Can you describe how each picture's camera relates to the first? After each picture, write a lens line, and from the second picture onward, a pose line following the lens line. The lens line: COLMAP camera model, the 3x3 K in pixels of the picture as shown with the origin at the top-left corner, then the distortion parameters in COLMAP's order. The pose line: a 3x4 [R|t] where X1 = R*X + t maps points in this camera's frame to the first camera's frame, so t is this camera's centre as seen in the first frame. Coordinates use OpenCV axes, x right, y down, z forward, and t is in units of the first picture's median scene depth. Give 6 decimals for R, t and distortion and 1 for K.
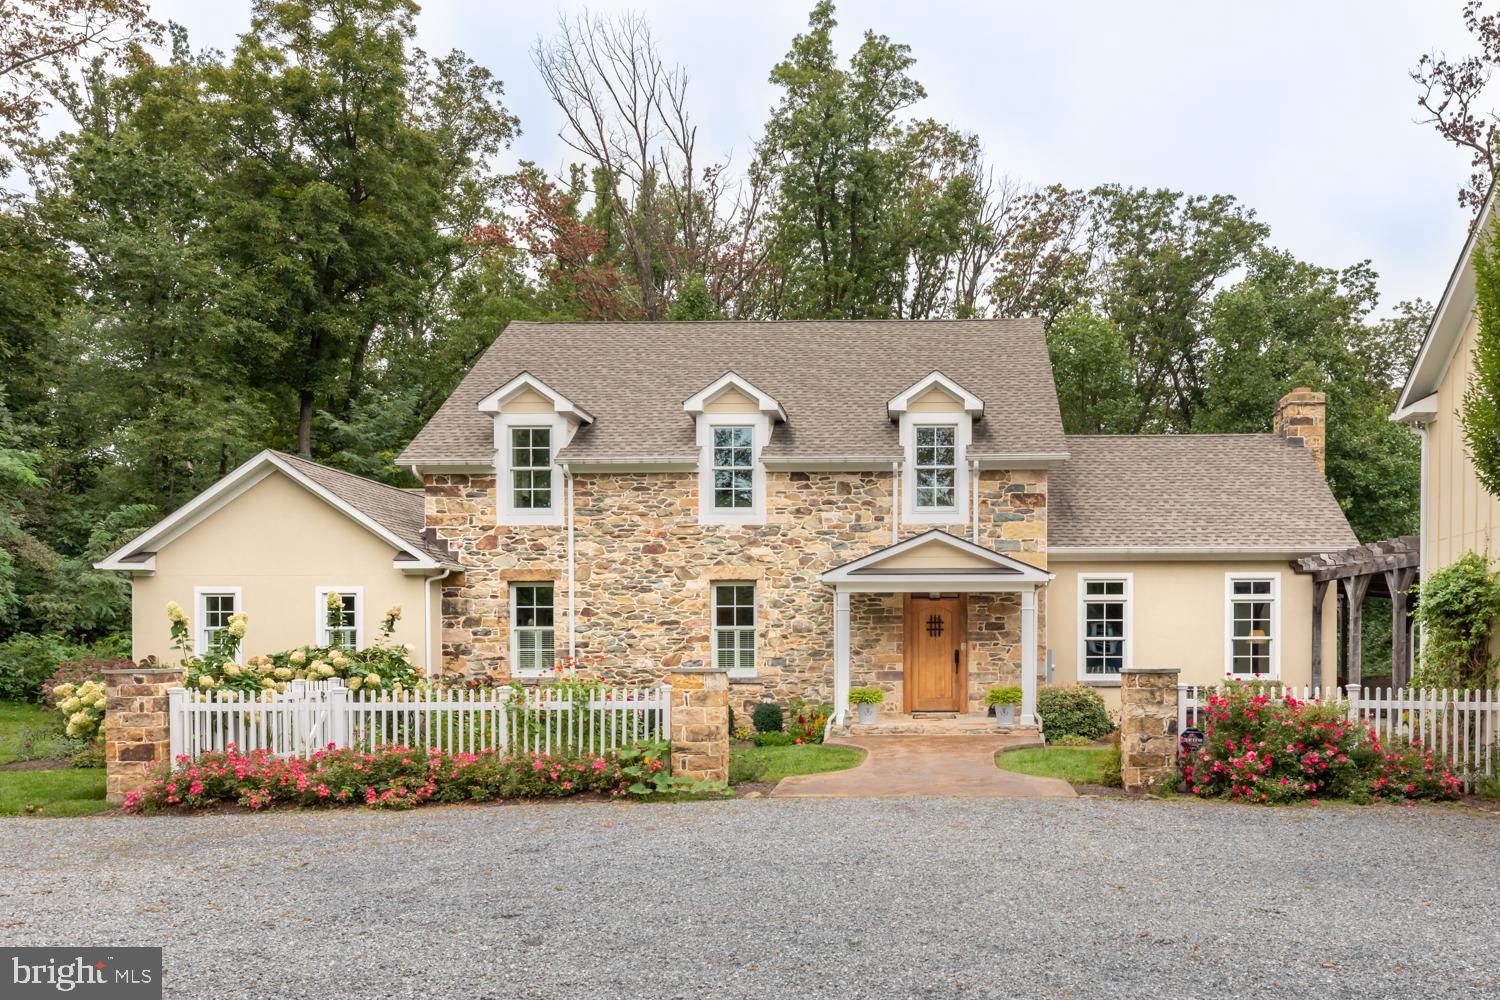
lens RADIAL K [[1459.0, 0, 748.4], [0, 1459.0, 628.1], [0, 0, 1]] dist [0.017290, 0.000000]
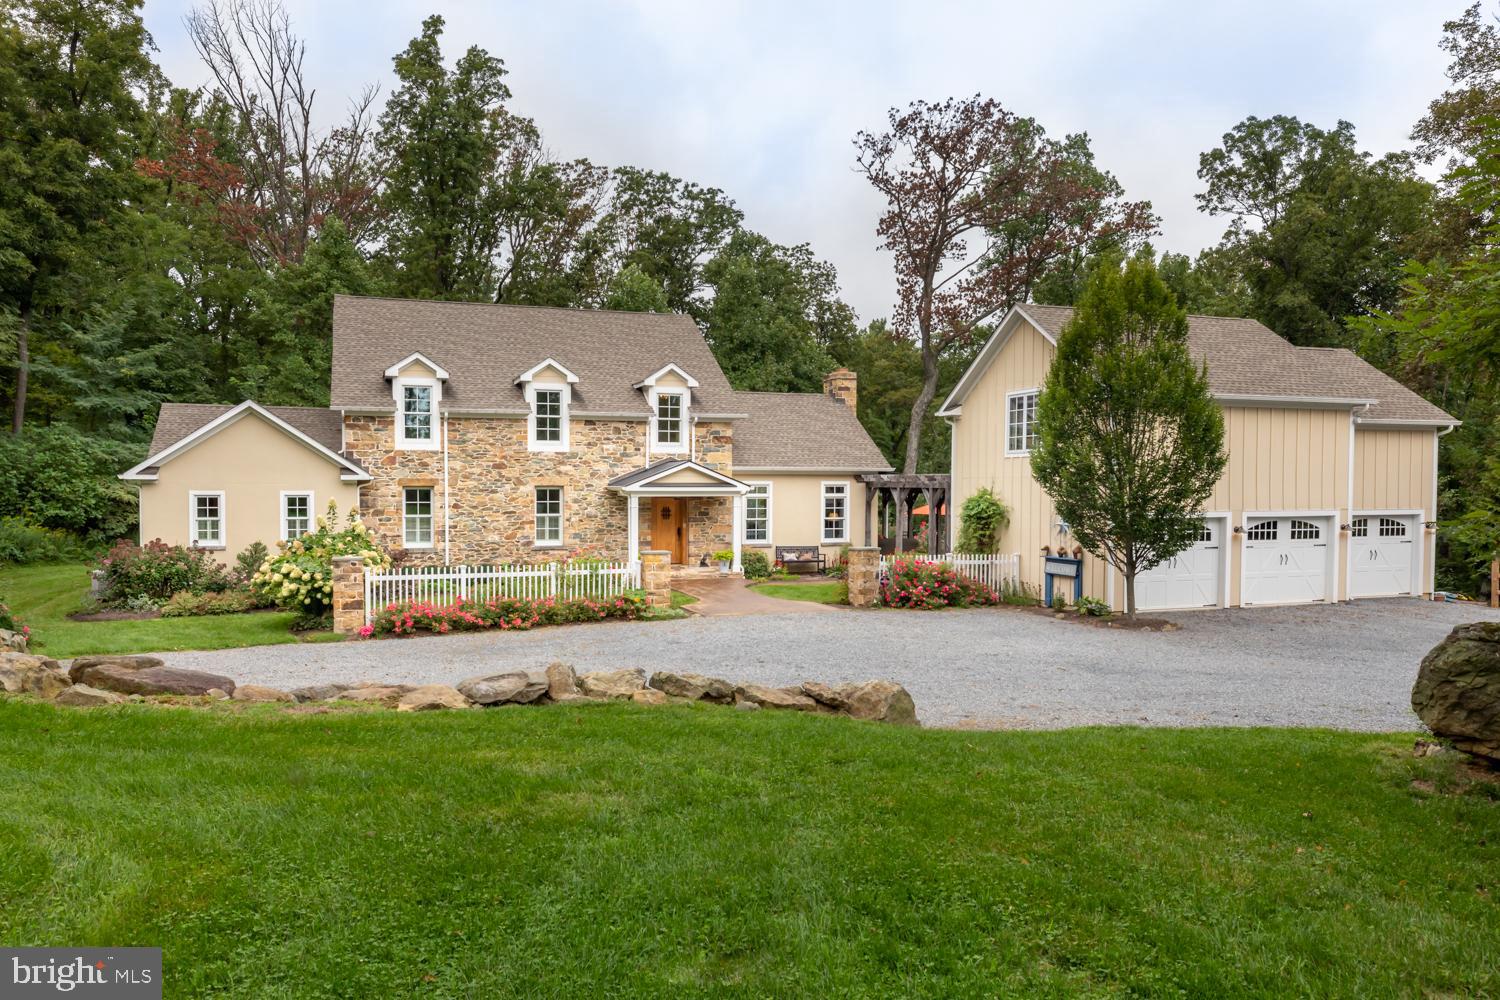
lens RADIAL K [[1117.5, 0, 749.6], [0, 1117.5, 498.4], [0, 0, 1]] dist [0.008488, 0.001534]
pose [[0.933685, -0.001214, 0.358094, -0.245870], [-0.002488, 0.999948, 0.009876, -0.031641], [-0.358087, -0.010112, 0.933633, -0.235633]]
